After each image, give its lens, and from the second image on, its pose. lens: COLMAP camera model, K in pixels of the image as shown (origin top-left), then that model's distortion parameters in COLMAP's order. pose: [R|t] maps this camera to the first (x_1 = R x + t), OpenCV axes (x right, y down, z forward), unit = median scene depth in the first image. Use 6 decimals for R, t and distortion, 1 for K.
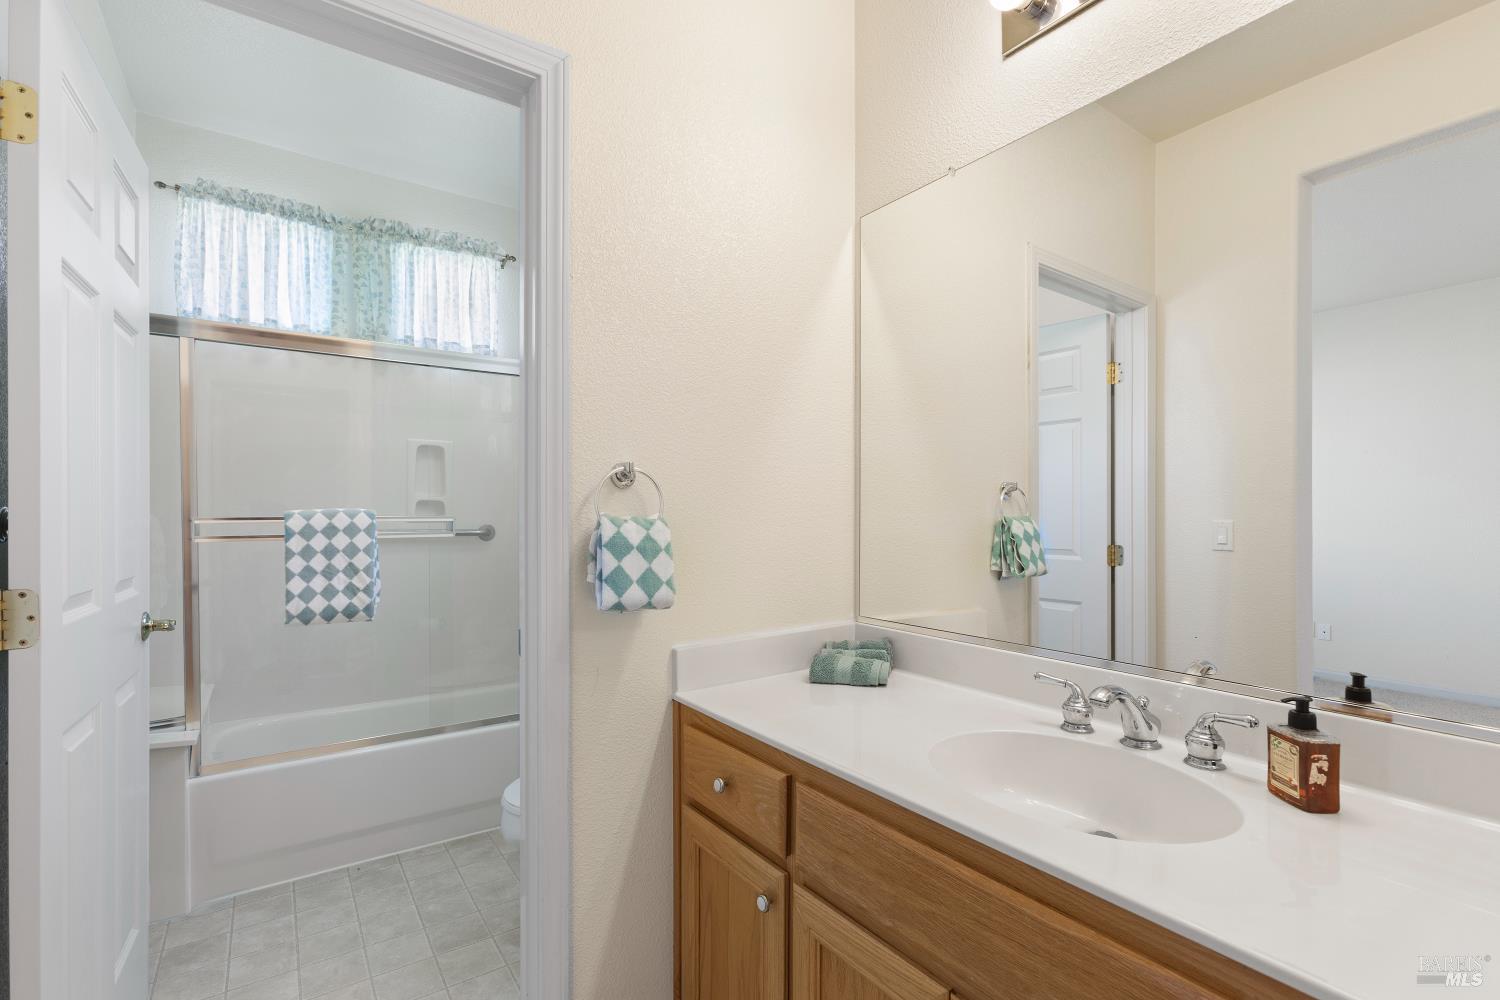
lens RADIAL K [[685.0, 0, 750.3], [0, 685.0, 517.5], [0, 0, 1]] dist [-0.001149, 0.000197]
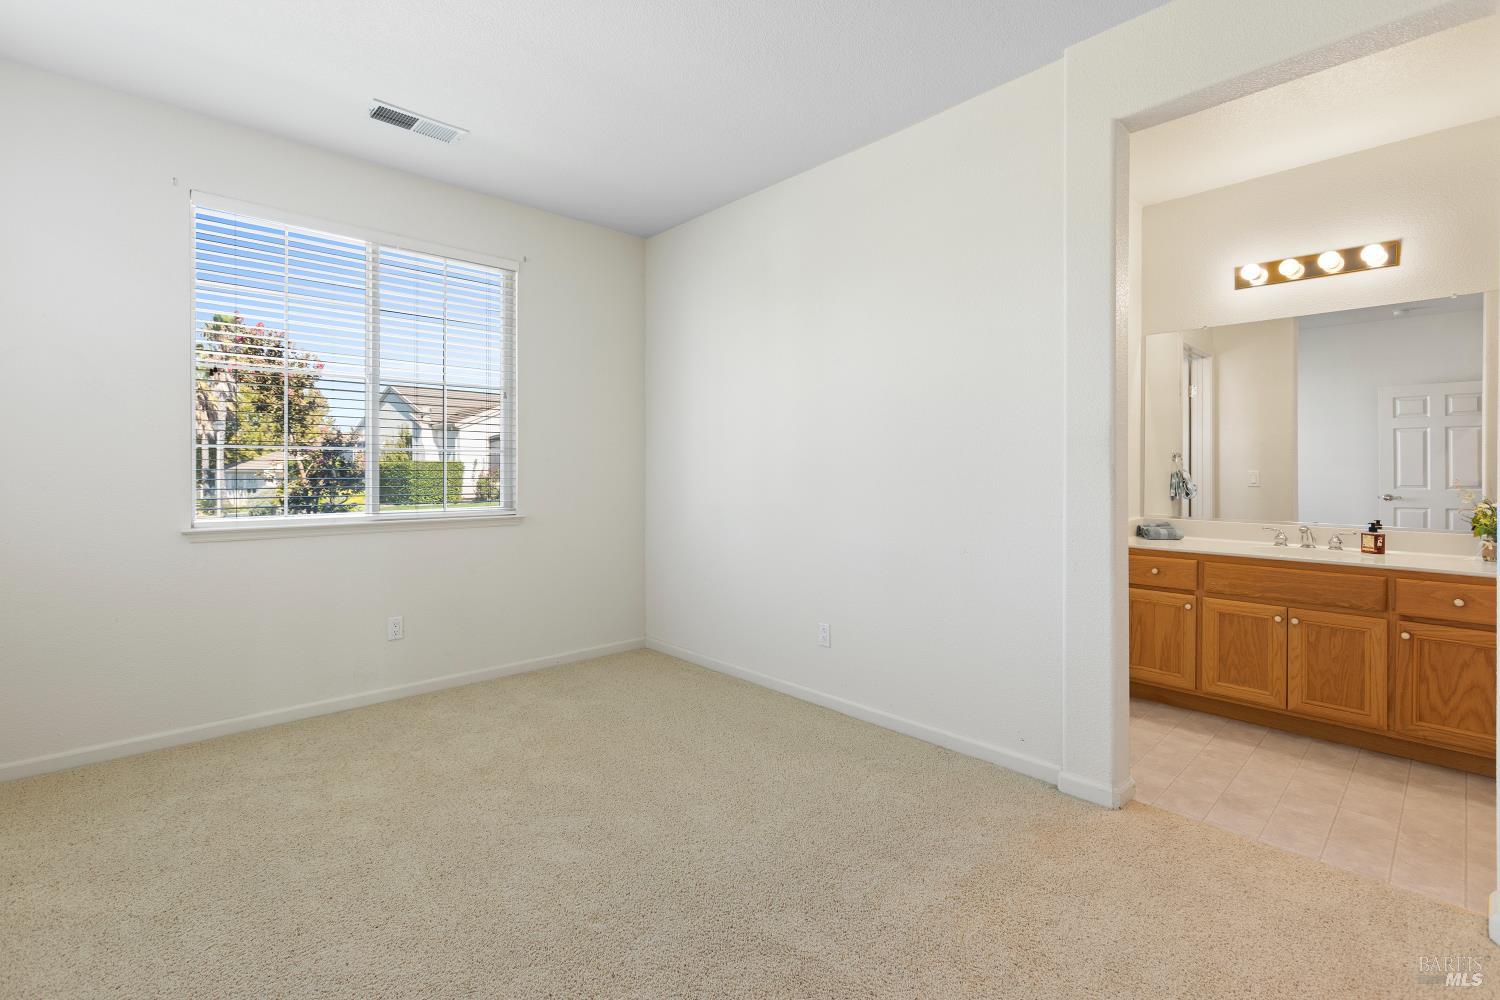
lens RADIAL K [[668.9, 0, 744.9], [0, 668.9, 471.2], [0, 0, 1]] dist [0.002166, 0.000100]
pose [[0.990789, -0.000954, 0.135413, -1.108528], [0.000788, 0.999999, 0.001274, 0.000465], [-0.135414, -0.001156, 0.990788, -0.760472]]
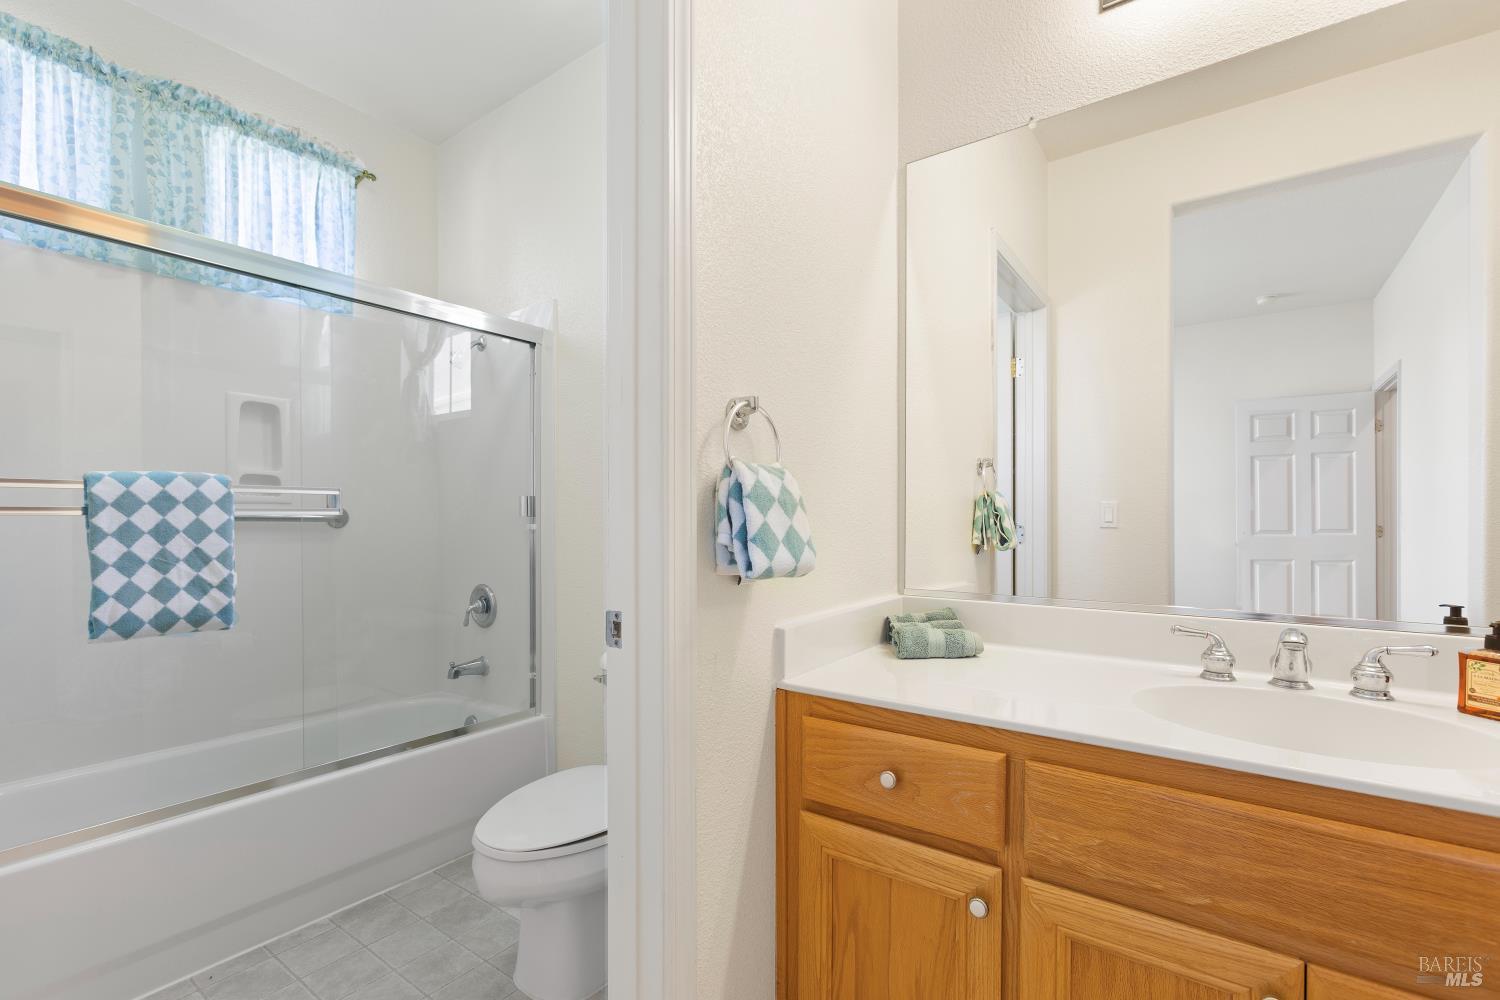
lens RADIAL K [[672.0, 0, 754.1], [0, 672.0, 525.5], [0, 0, 1]] dist [0.004850, -0.001265]
pose [[0.944733, -0.004810, 0.327806, -0.266604], [0.003392, 0.999982, 0.004899, 0.041100], [-0.327824, -0.003517, 0.944732, 0.152873]]
